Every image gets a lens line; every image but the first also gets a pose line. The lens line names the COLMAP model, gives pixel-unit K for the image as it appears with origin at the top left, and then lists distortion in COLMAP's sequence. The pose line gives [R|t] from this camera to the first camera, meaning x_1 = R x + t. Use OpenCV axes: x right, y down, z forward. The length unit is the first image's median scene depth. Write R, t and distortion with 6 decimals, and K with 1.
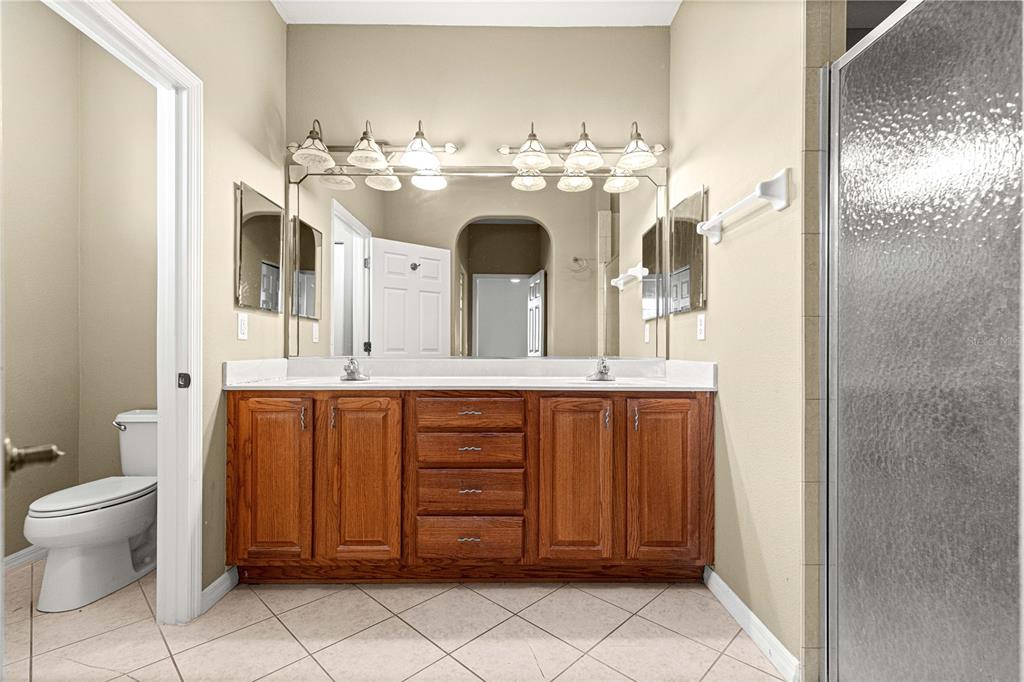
lens RADIAL K [[461.3, 0, 512.0], [0, 461.3, 341.0], [0, 0, 1]] dist [0.006787, -0.000125]
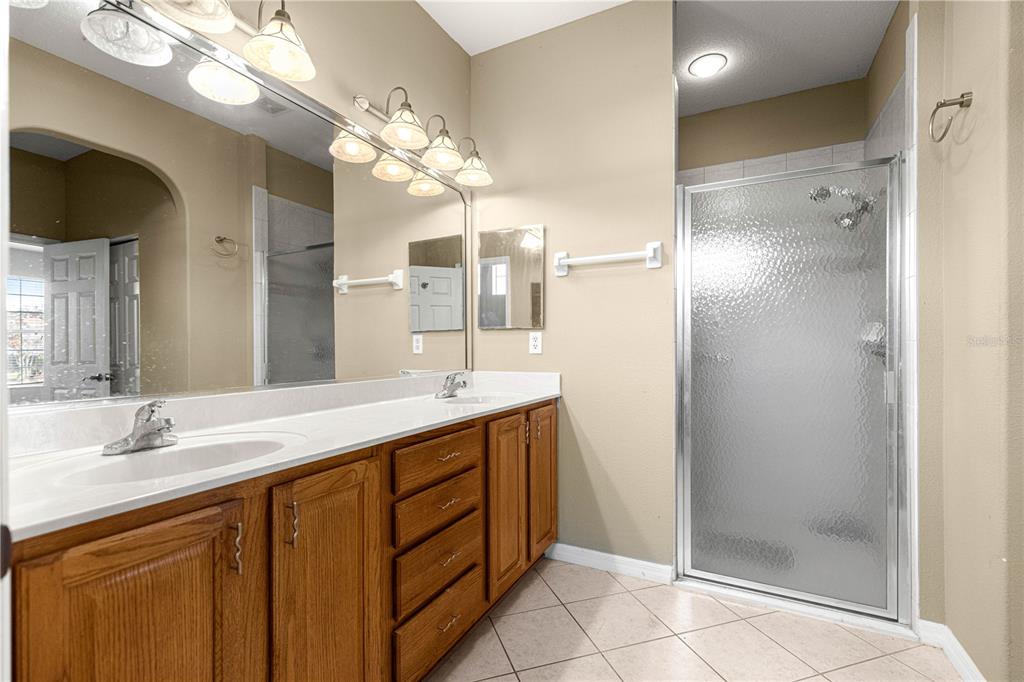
lens RADIAL K [[461.3, 0, 512.0], [0, 461.3, 341.0], [0, 0, 1]] dist [0.006787, -0.000125]
pose [[0.462793, 0.007223, 0.886437, -0.711317], [-0.008648, 0.999956, -0.003633, -0.033001], [-0.886424, -0.005985, 0.462835, 0.547096]]
